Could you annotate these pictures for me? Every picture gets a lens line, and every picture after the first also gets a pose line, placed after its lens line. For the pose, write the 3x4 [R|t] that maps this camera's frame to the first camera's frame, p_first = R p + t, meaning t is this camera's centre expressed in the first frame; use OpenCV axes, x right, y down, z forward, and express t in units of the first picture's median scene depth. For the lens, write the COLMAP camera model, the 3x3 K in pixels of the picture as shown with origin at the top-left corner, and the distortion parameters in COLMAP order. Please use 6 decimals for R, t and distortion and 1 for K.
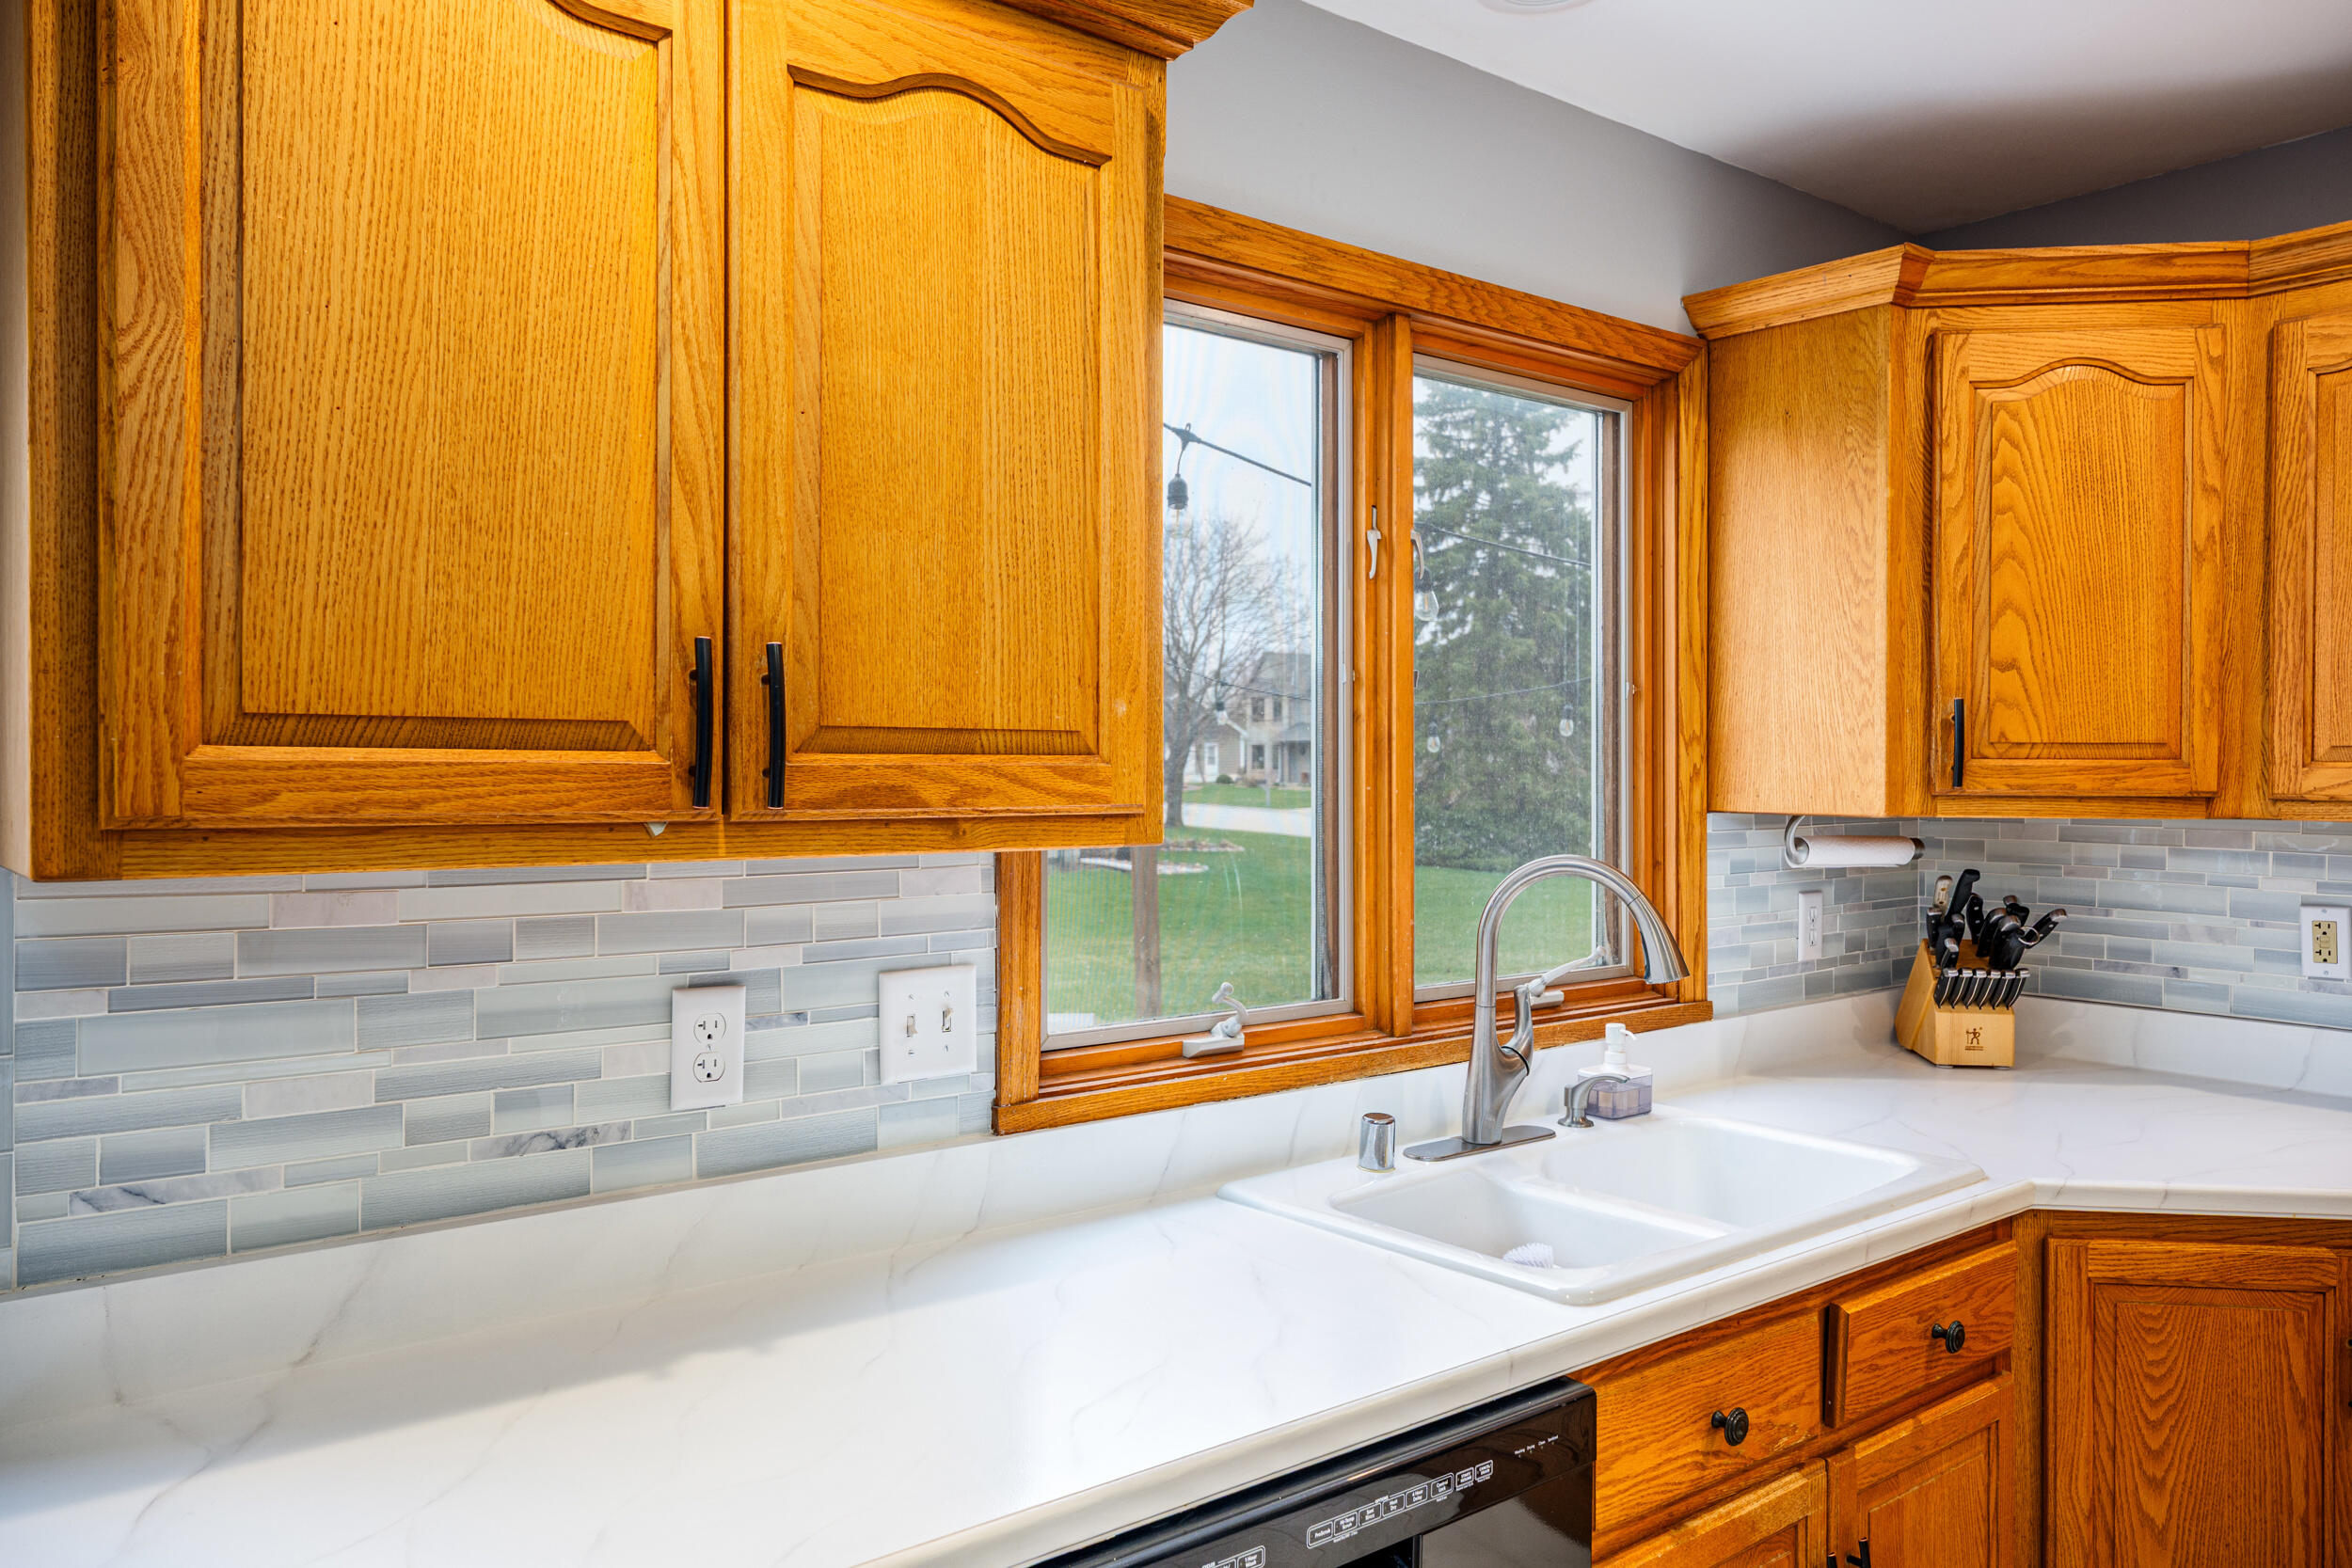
lens RADIAL K [[1673.2, 0, 1185.1], [0, 1673.2, 770.4], [0, 0, 1]] dist [-0.009075, 0.021074]
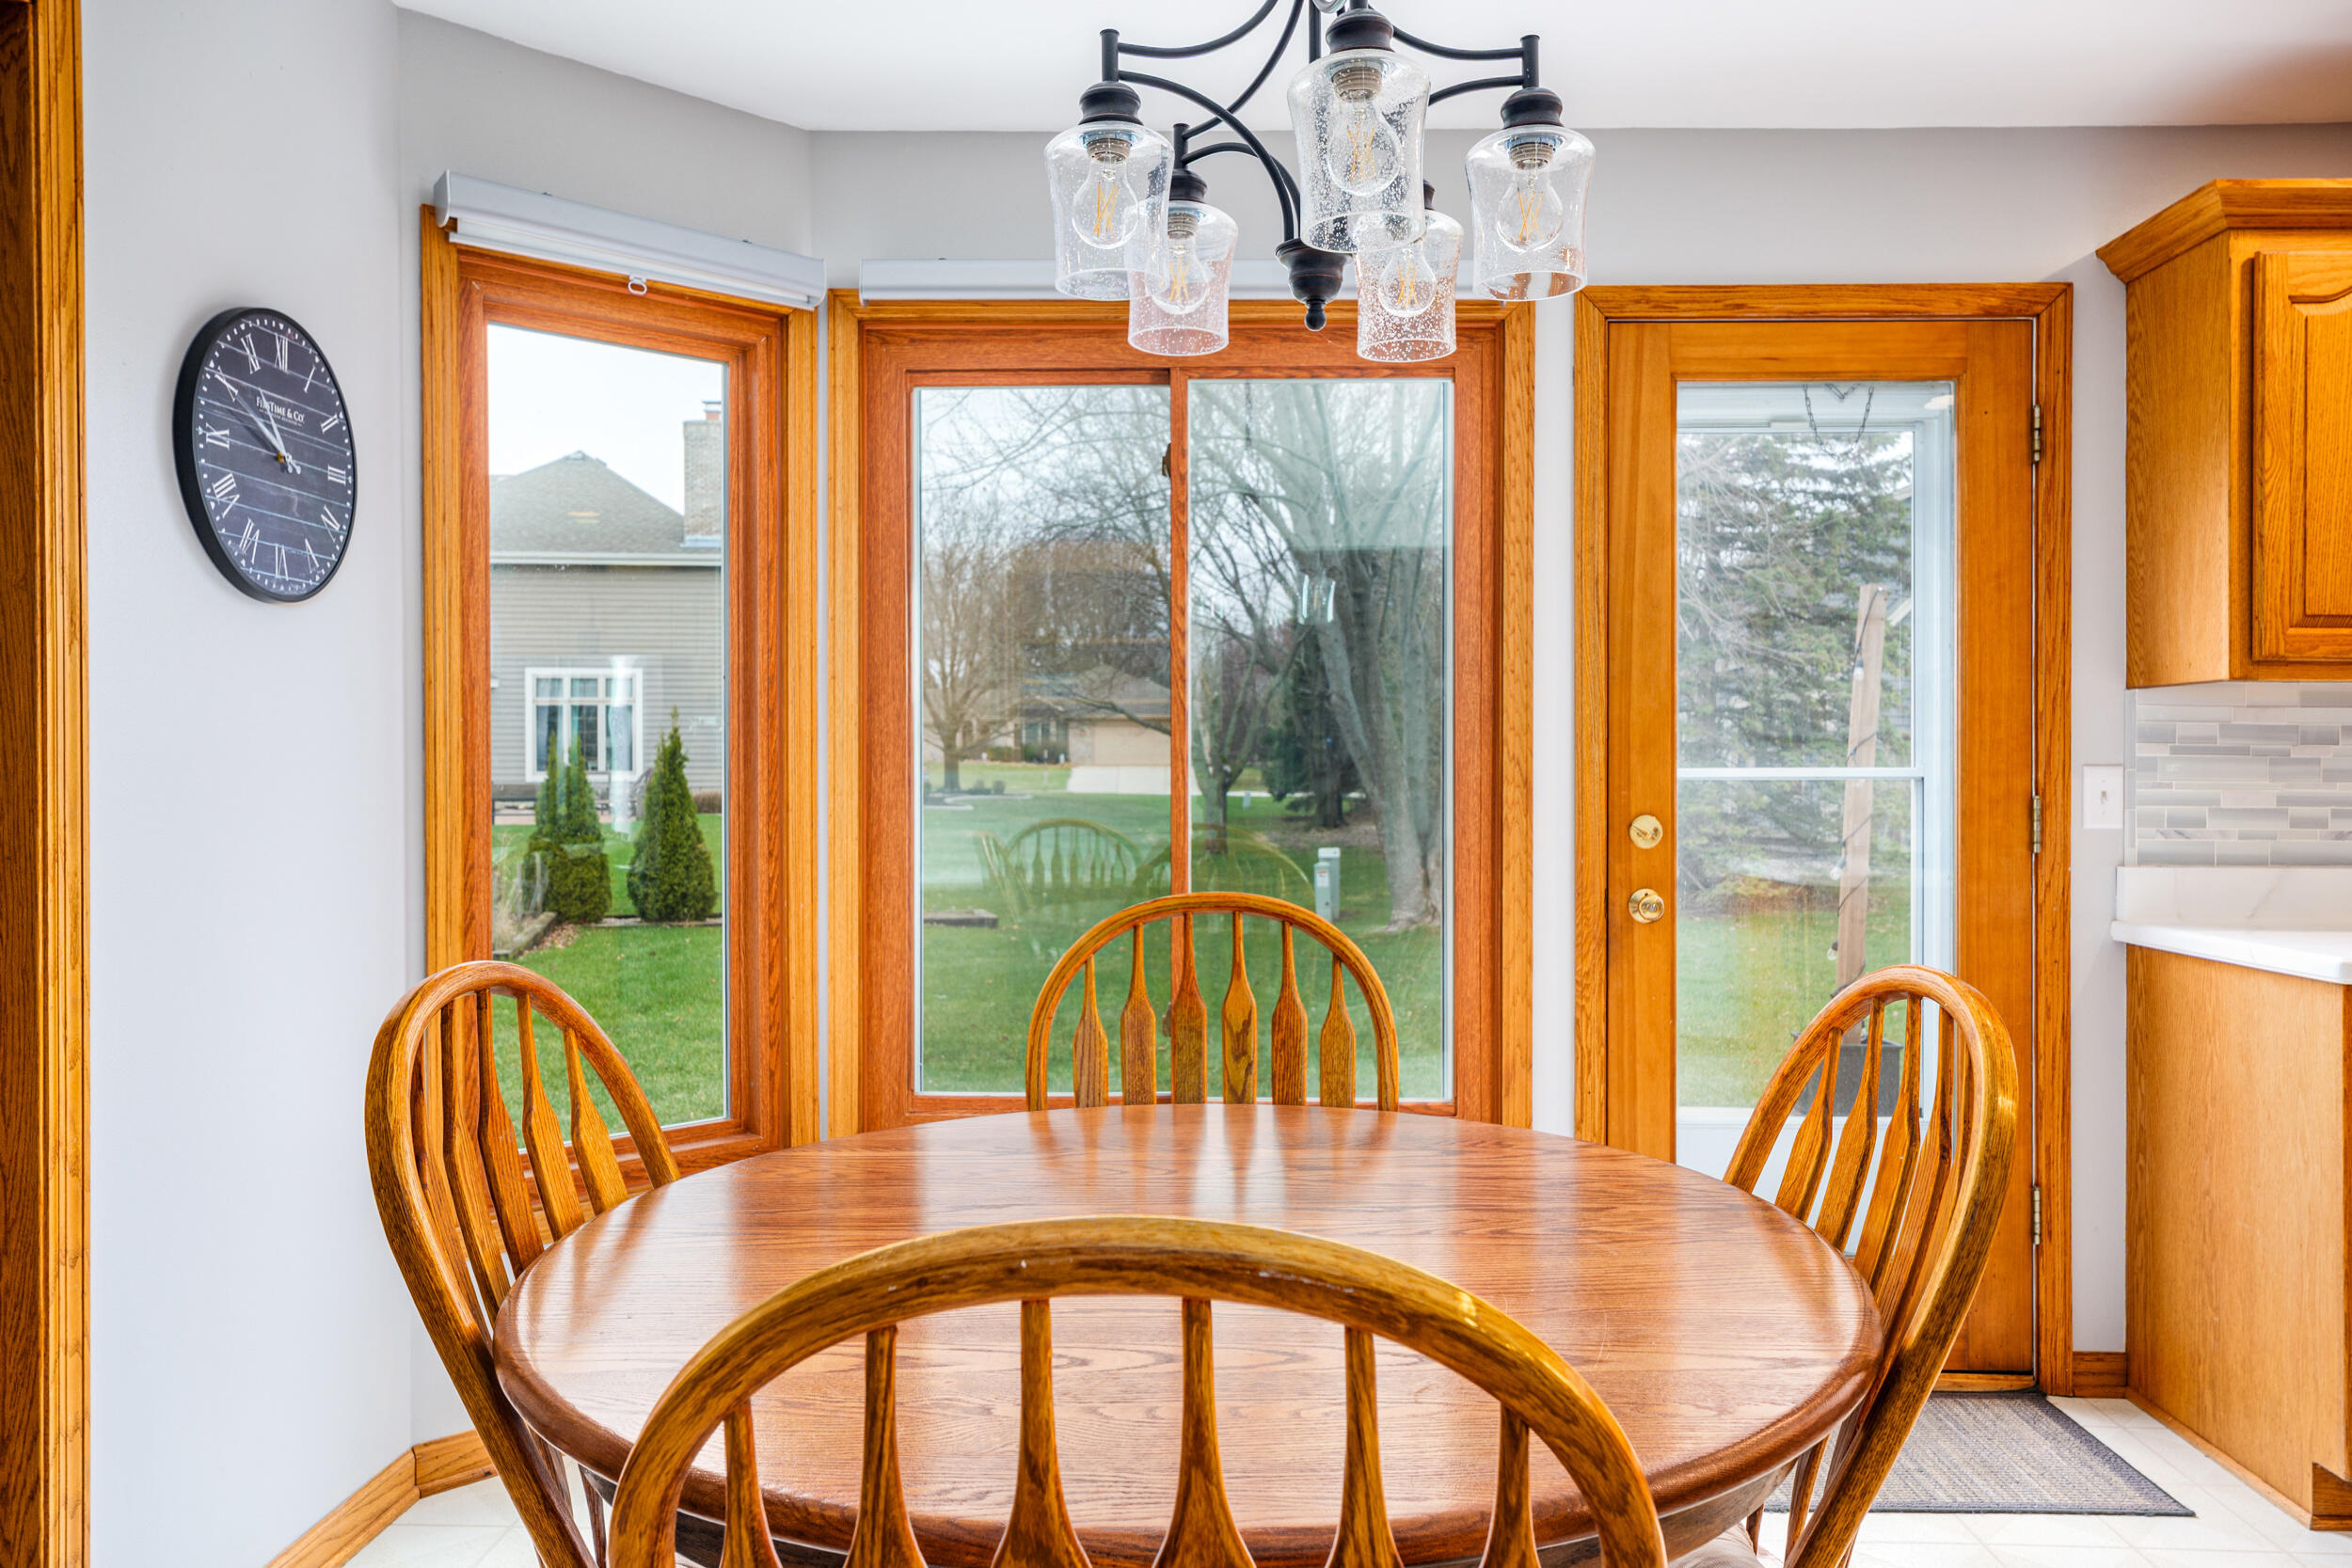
lens RADIAL K [[1673.2, 0, 1184.8], [0, 1673.2, 771.6], [0, 0, 1]] dist [-0.009075, 0.021074]
pose [[0.766385, 0.001601, -0.642379, -0.124700], [-0.000817, 0.999999, 0.001517, 0.106246], [0.642381, -0.000638, 0.766385, -1.078946]]
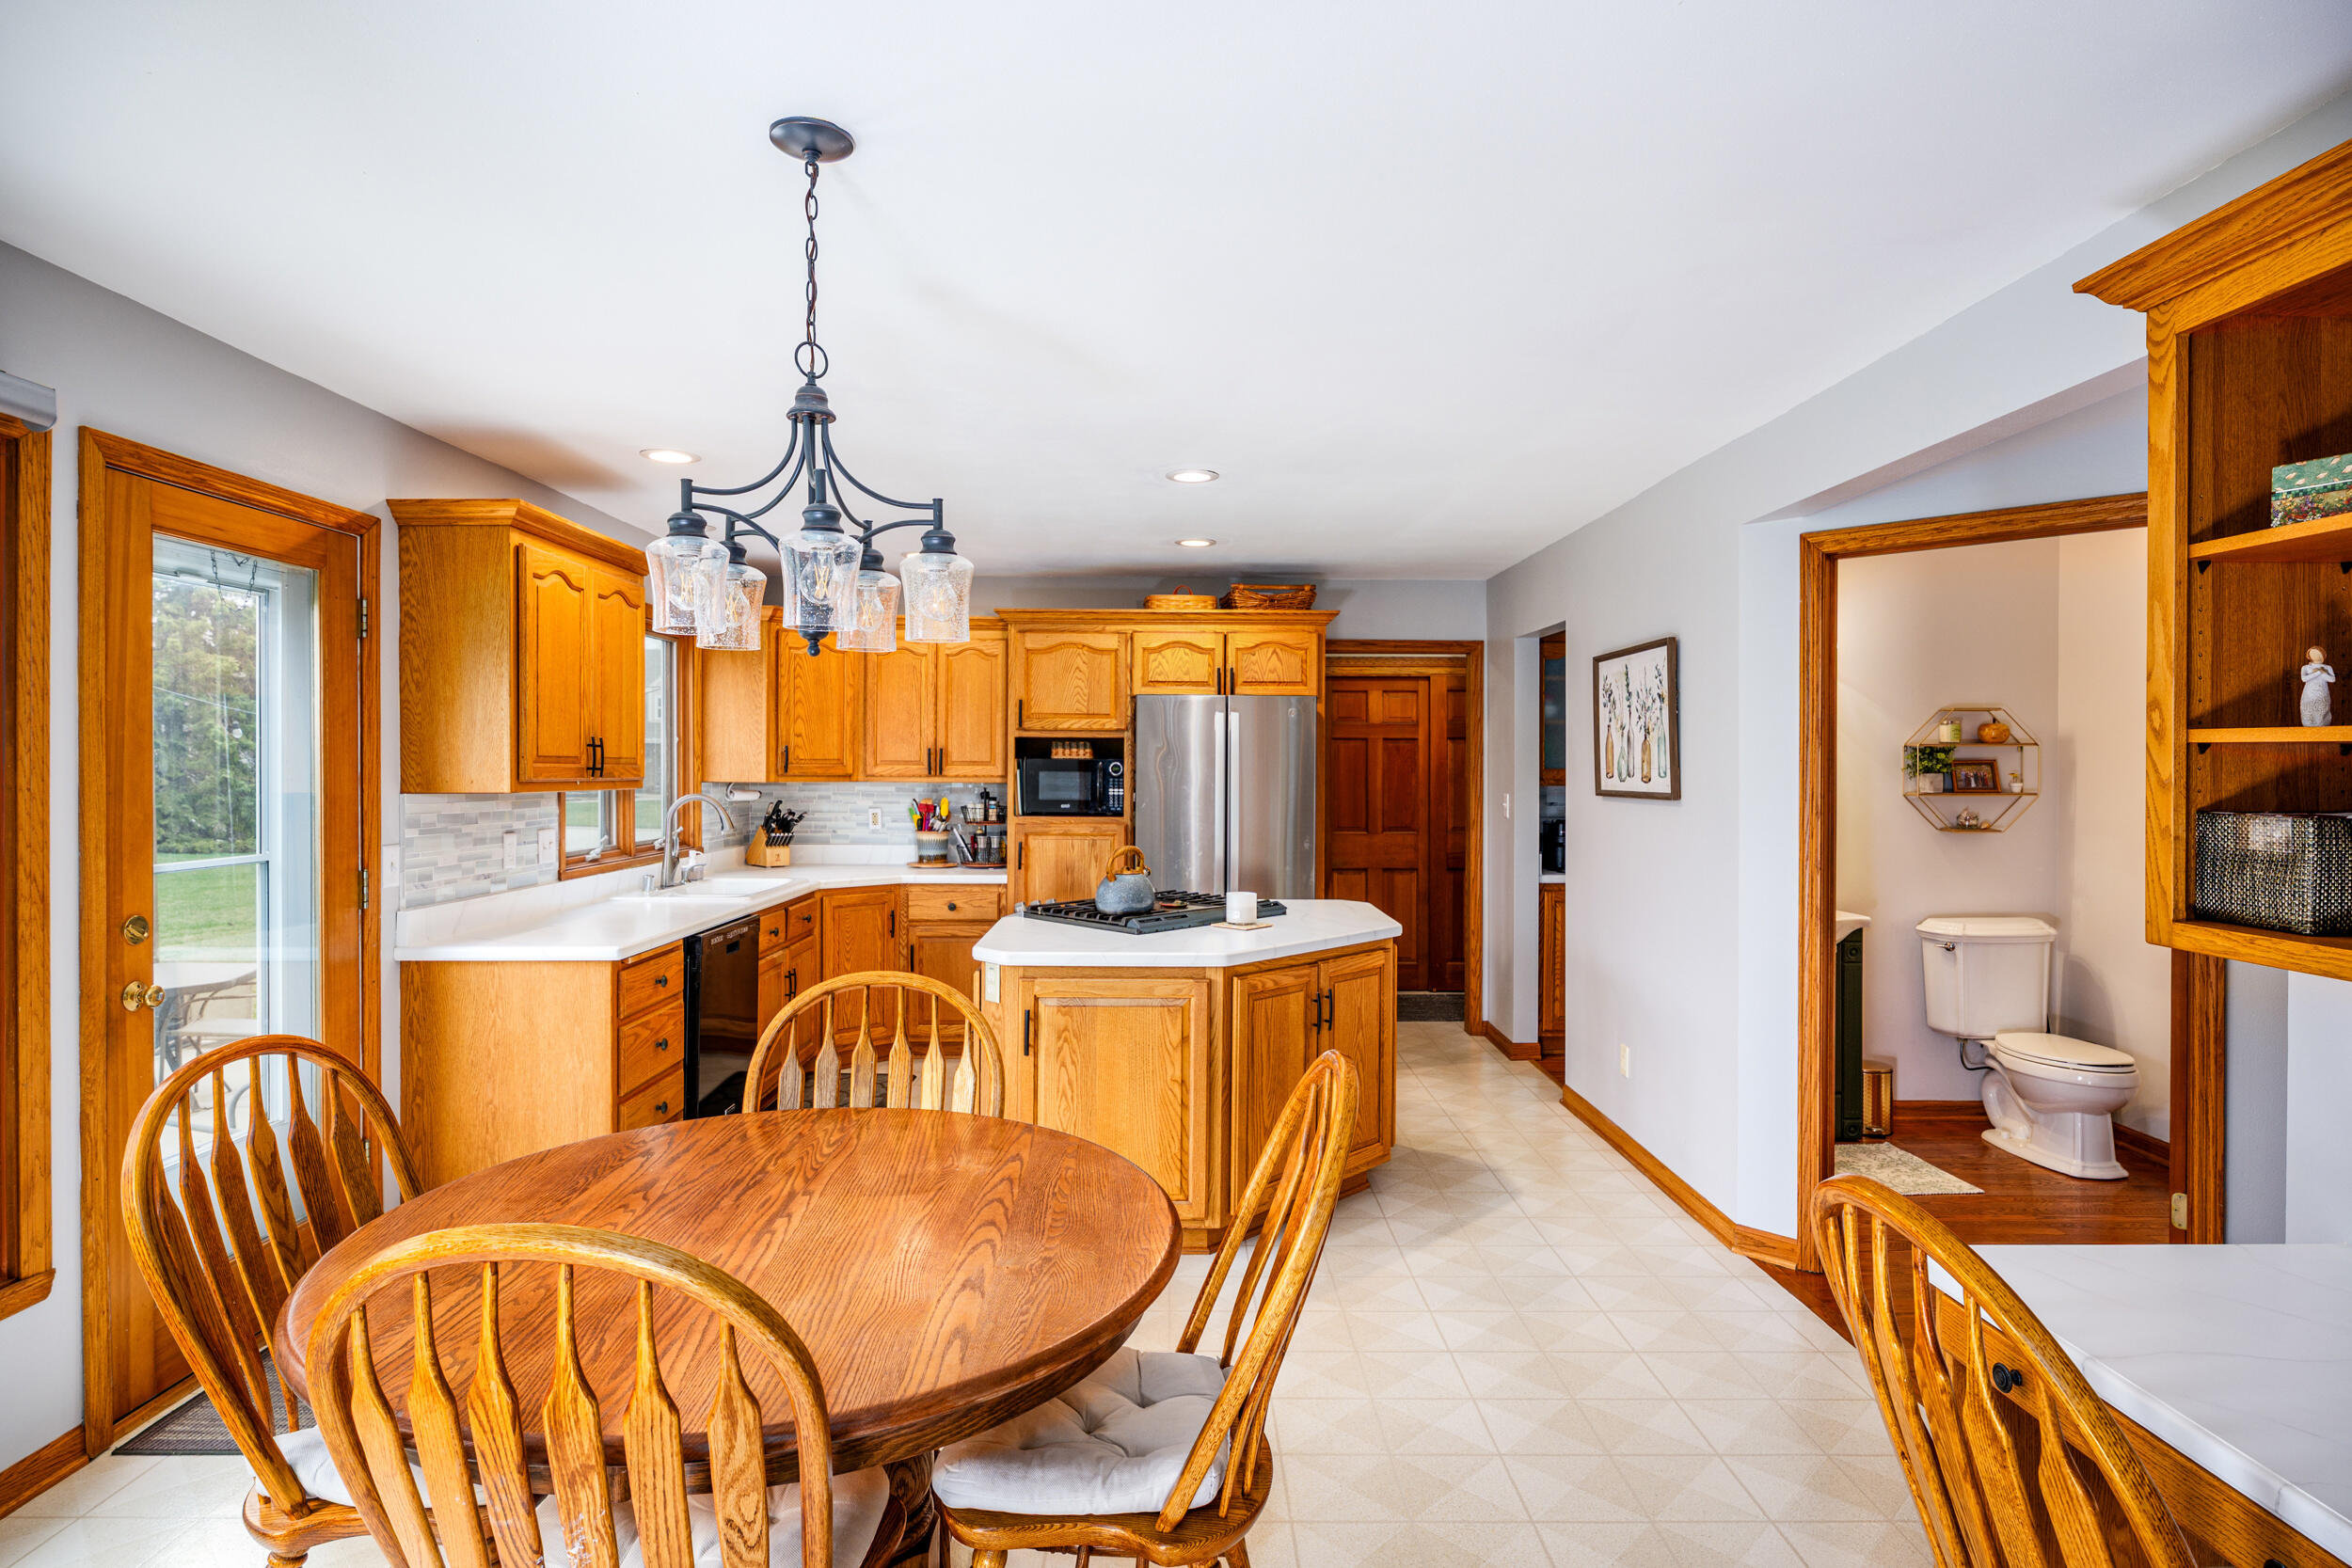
lens RADIAL K [[1230.6, 0, 1170.7], [0, 1230.6, 774.3], [0, 0, 1]] dist [-0.000998, -0.000332]
pose [[0.622181, -0.005363, 0.782855, -1.100583], [0.000061, 0.999977, 0.006802, -0.003803], [-0.782873, -0.004184, 0.622167, -1.245817]]
